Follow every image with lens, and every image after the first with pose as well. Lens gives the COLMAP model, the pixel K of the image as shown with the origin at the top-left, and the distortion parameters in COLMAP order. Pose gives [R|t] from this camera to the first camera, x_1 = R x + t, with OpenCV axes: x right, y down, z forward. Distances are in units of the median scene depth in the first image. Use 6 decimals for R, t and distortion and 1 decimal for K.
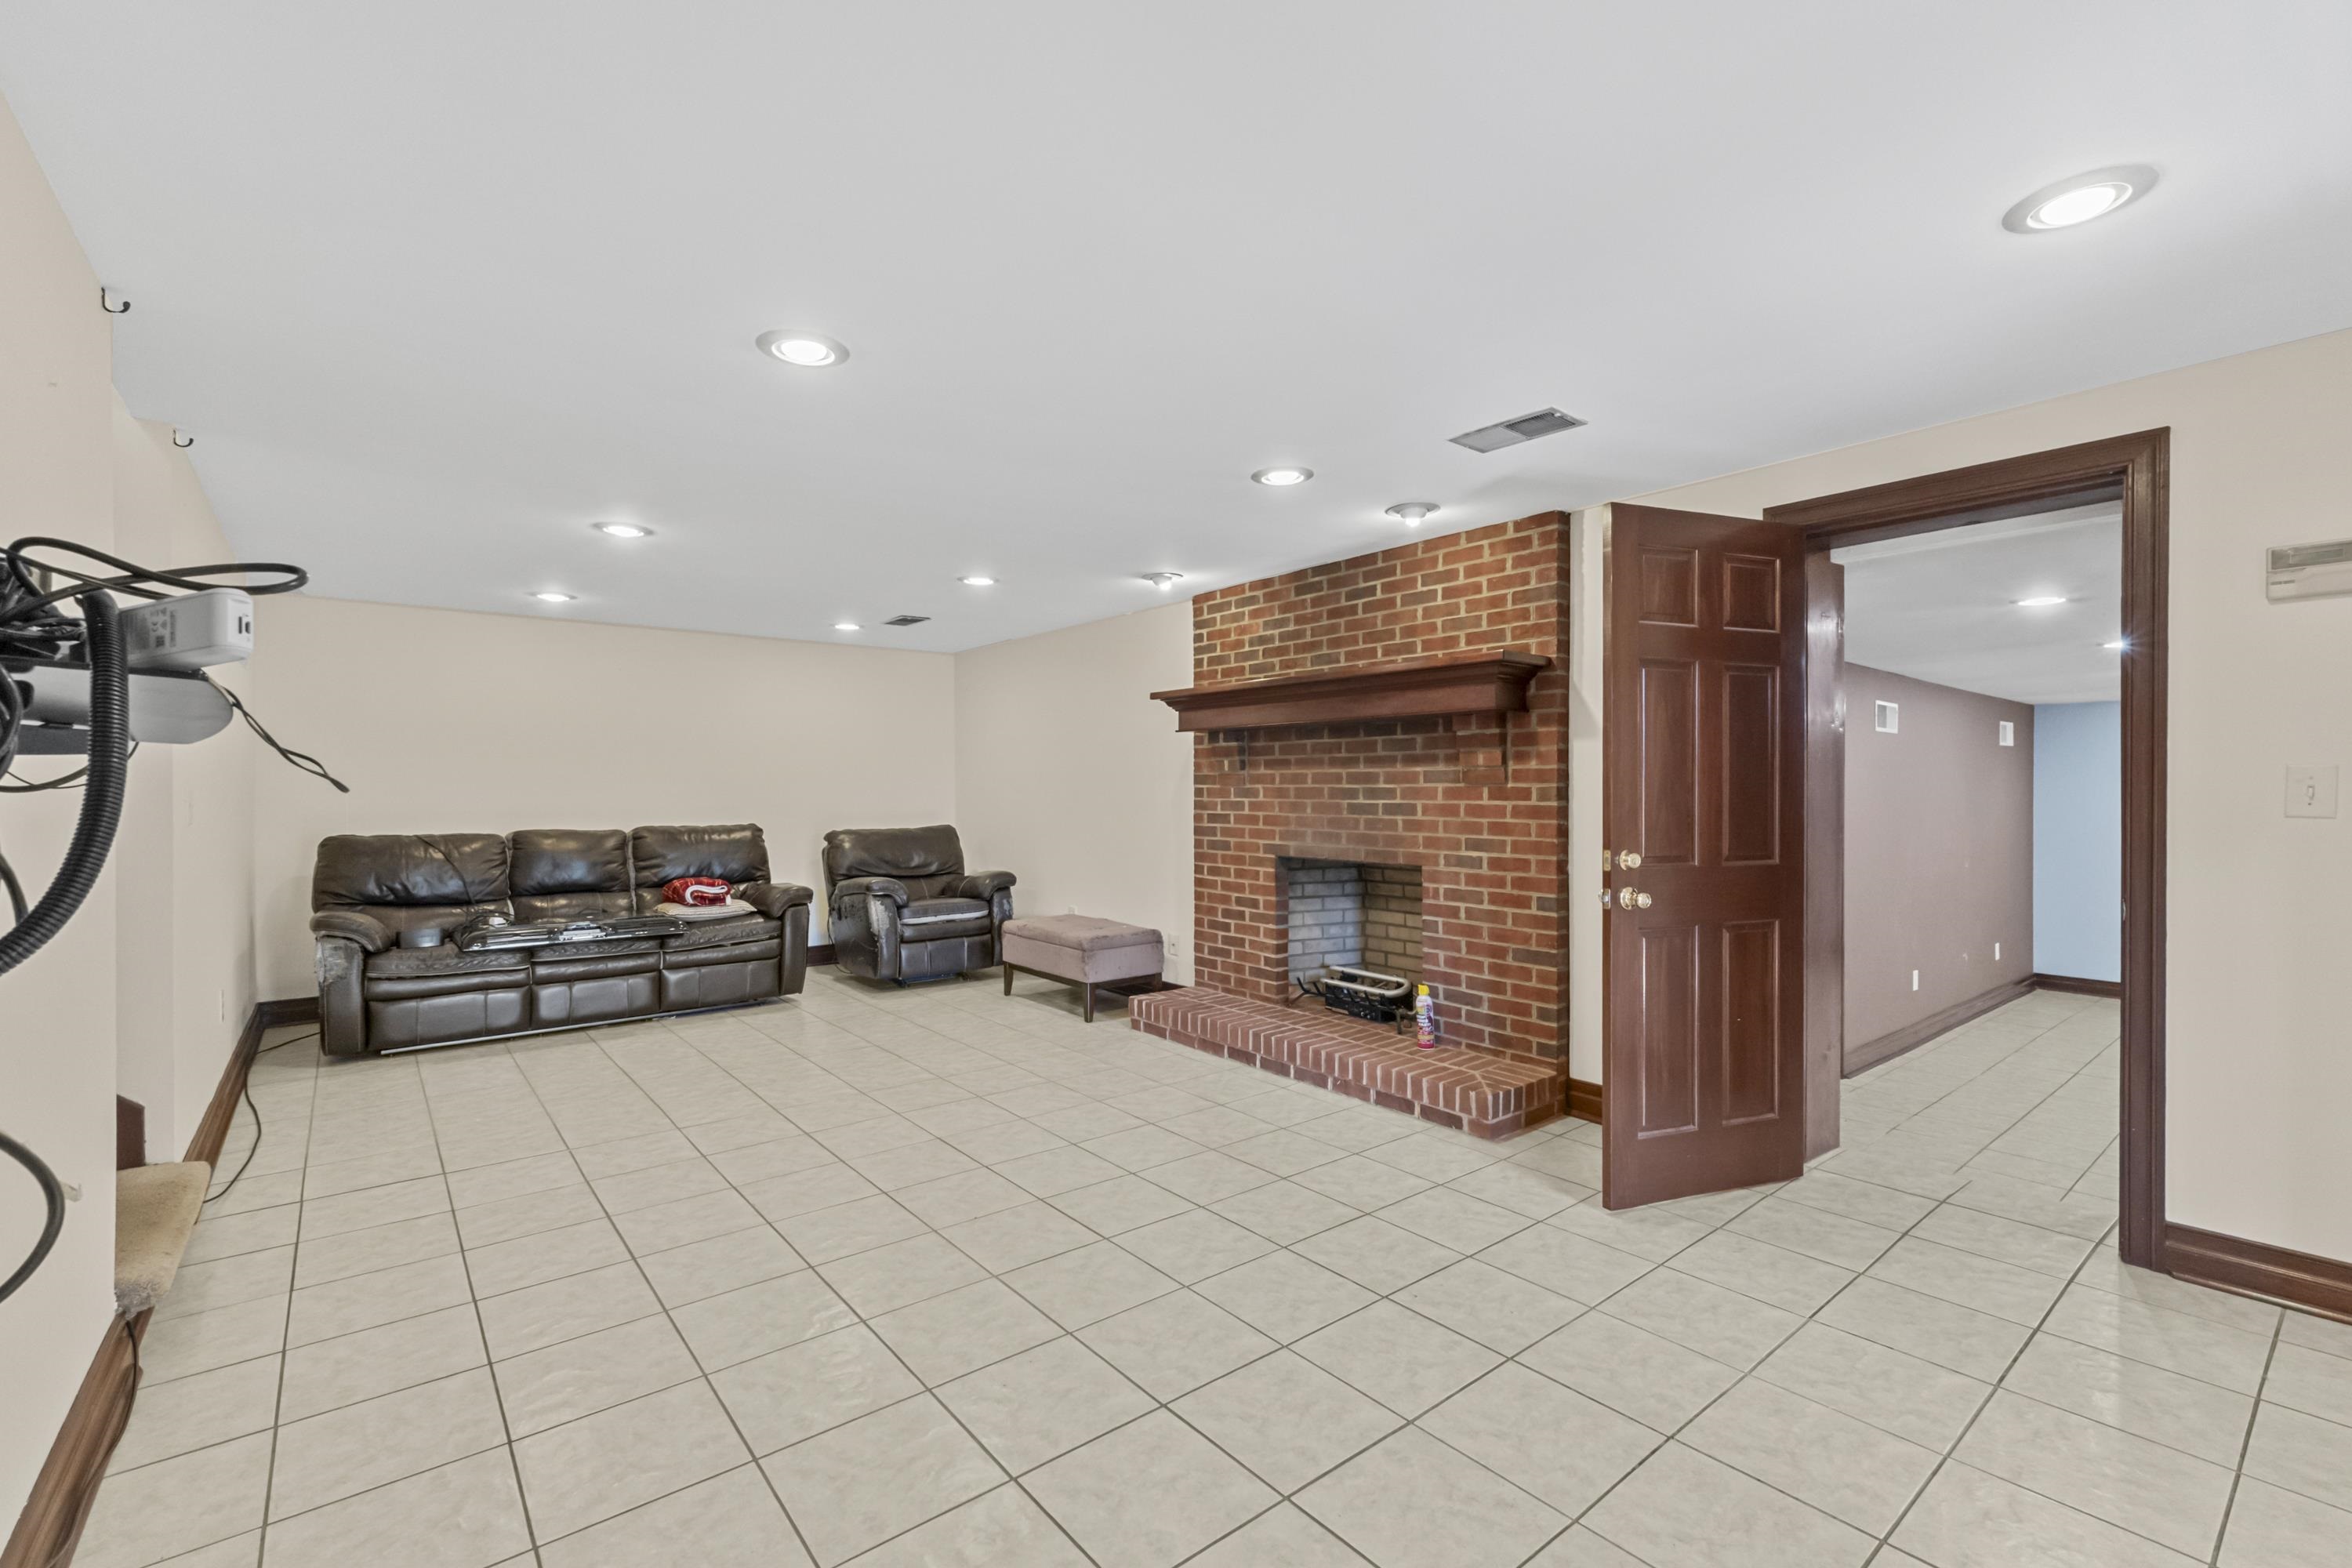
lens RADIAL K [[1014.5, 0, 1175.5], [0, 1014.5, 791.1], [0, 0, 1]] dist [0.004085, -0.000037]
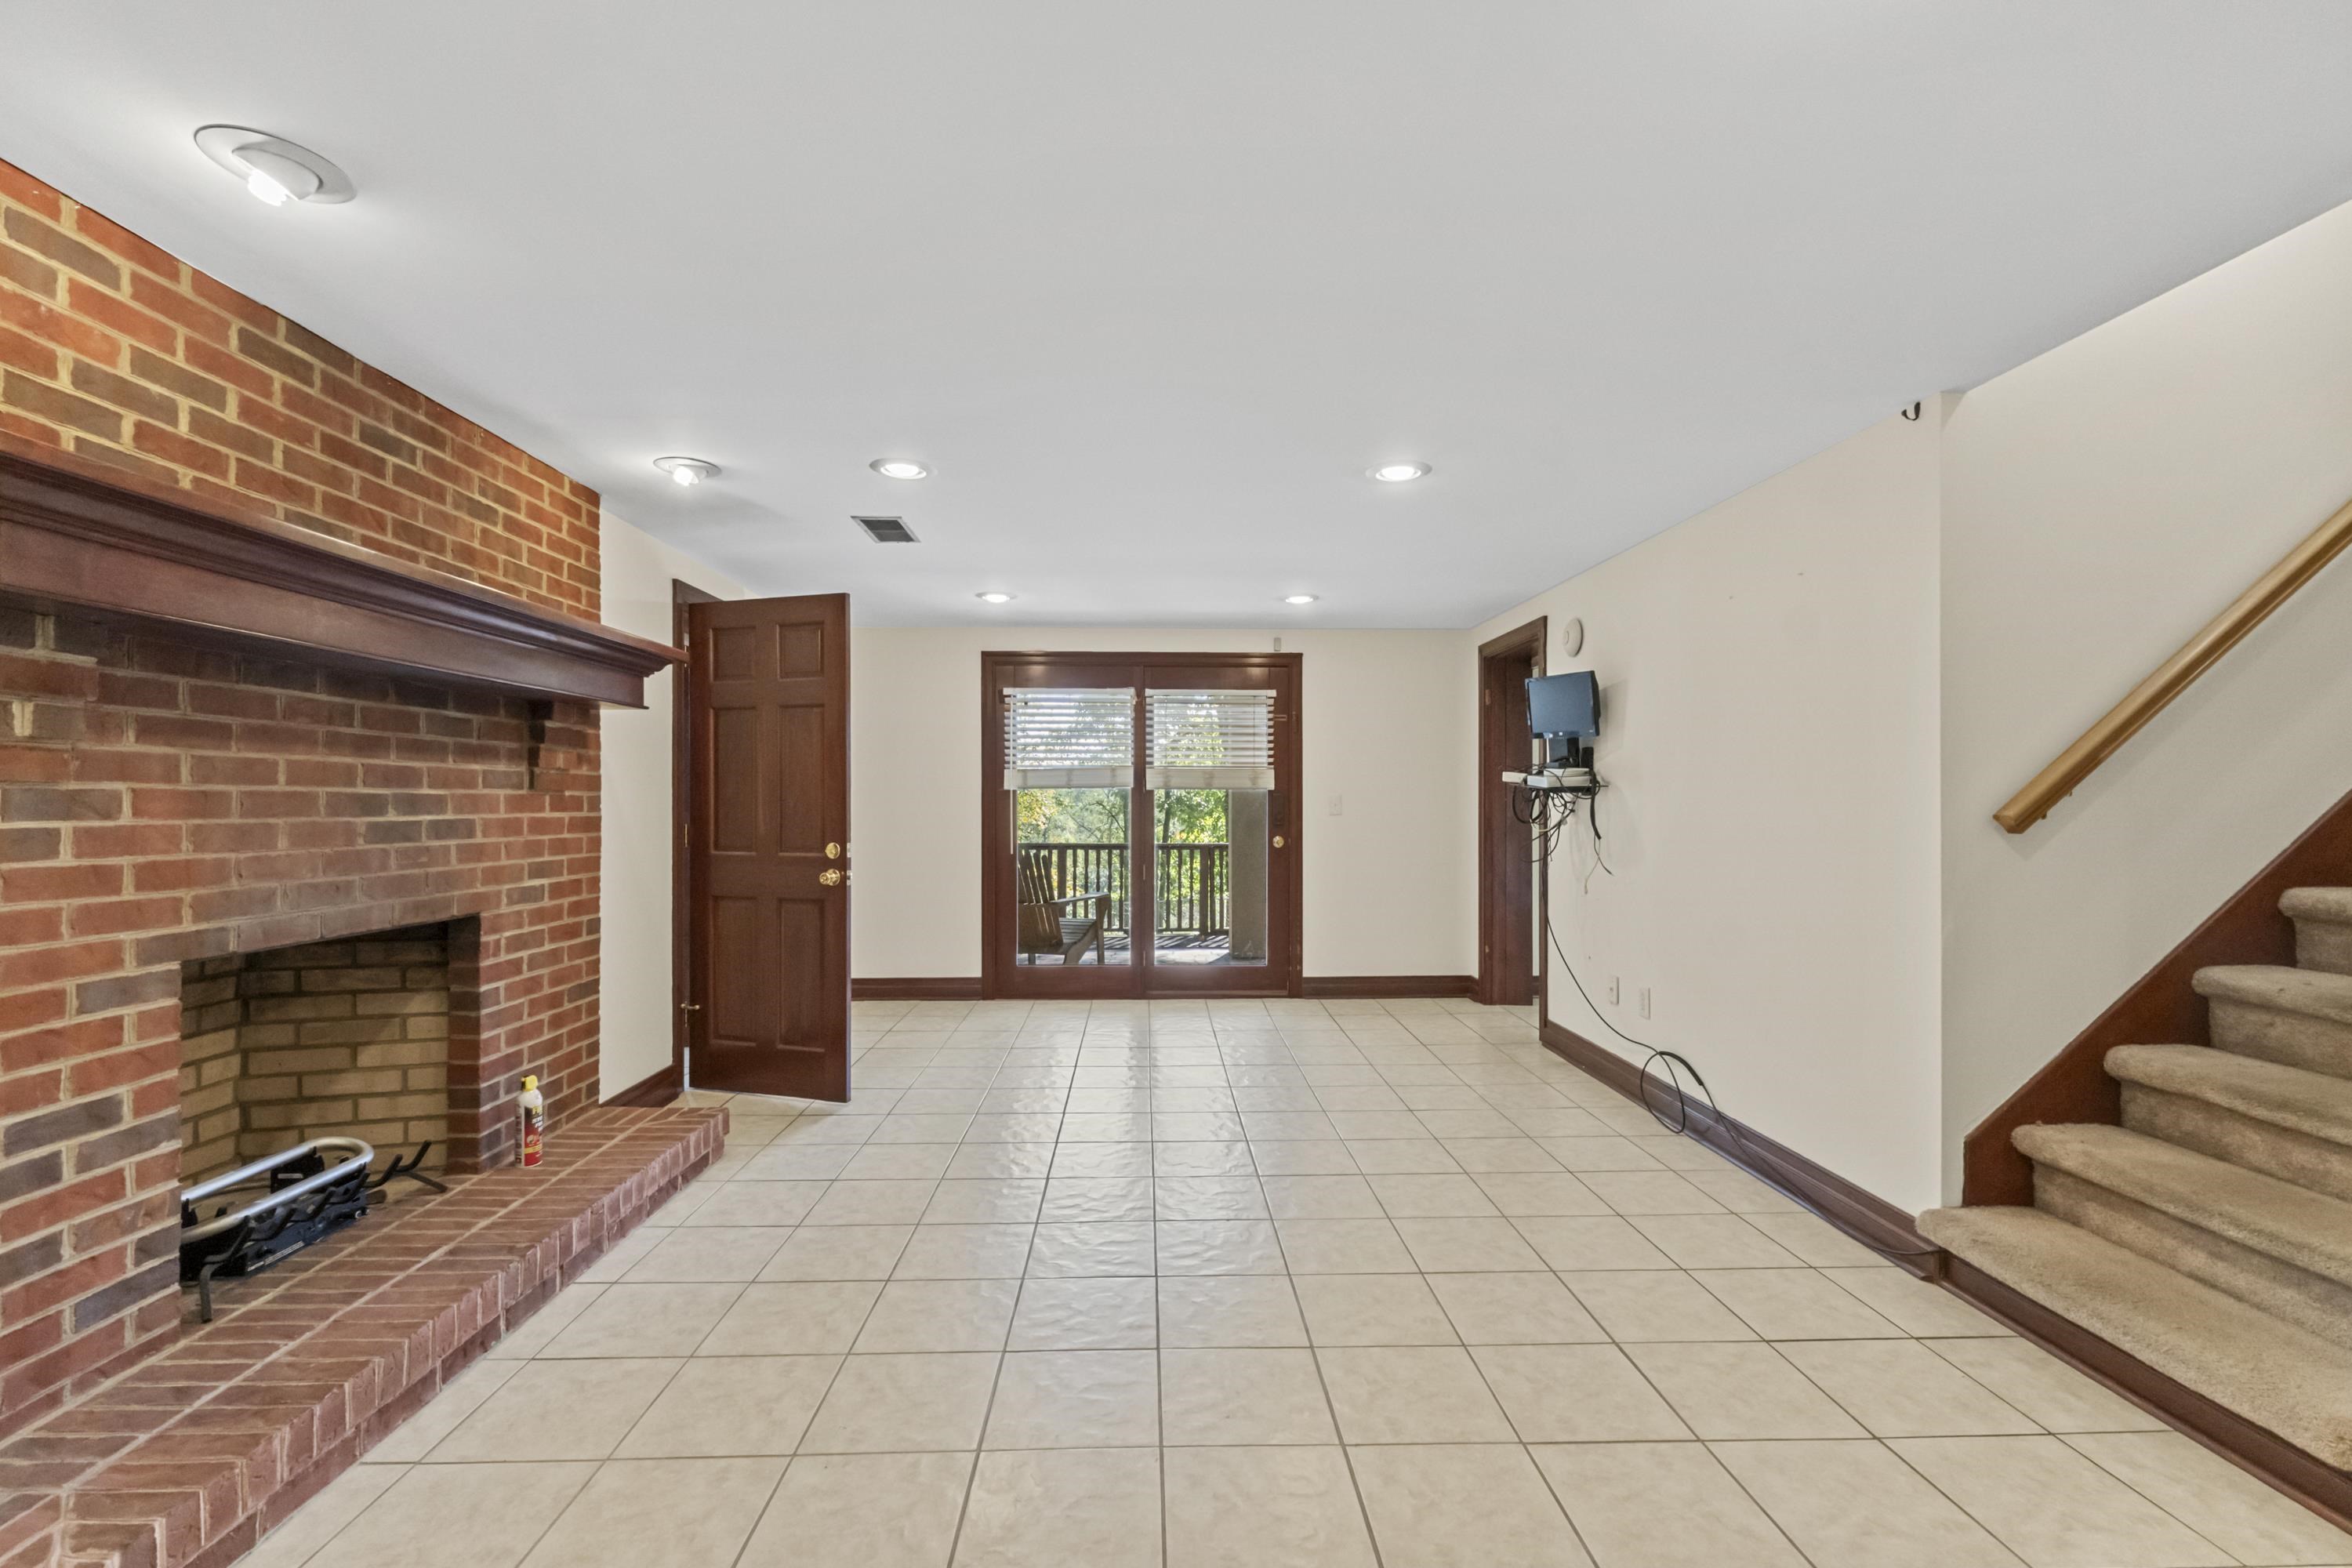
lens RADIAL K [[1014.5, 0, 1172.3], [0, 1014.5, 793.2], [0, 0, 1]] dist [0.004085, -0.000037]
pose [[-0.796911, 0.007524, 0.604051, -0.505227], [0.003655, 0.999964, -0.007633, 0.002097], [-0.604086, -0.003875, -0.796909, 1.211661]]
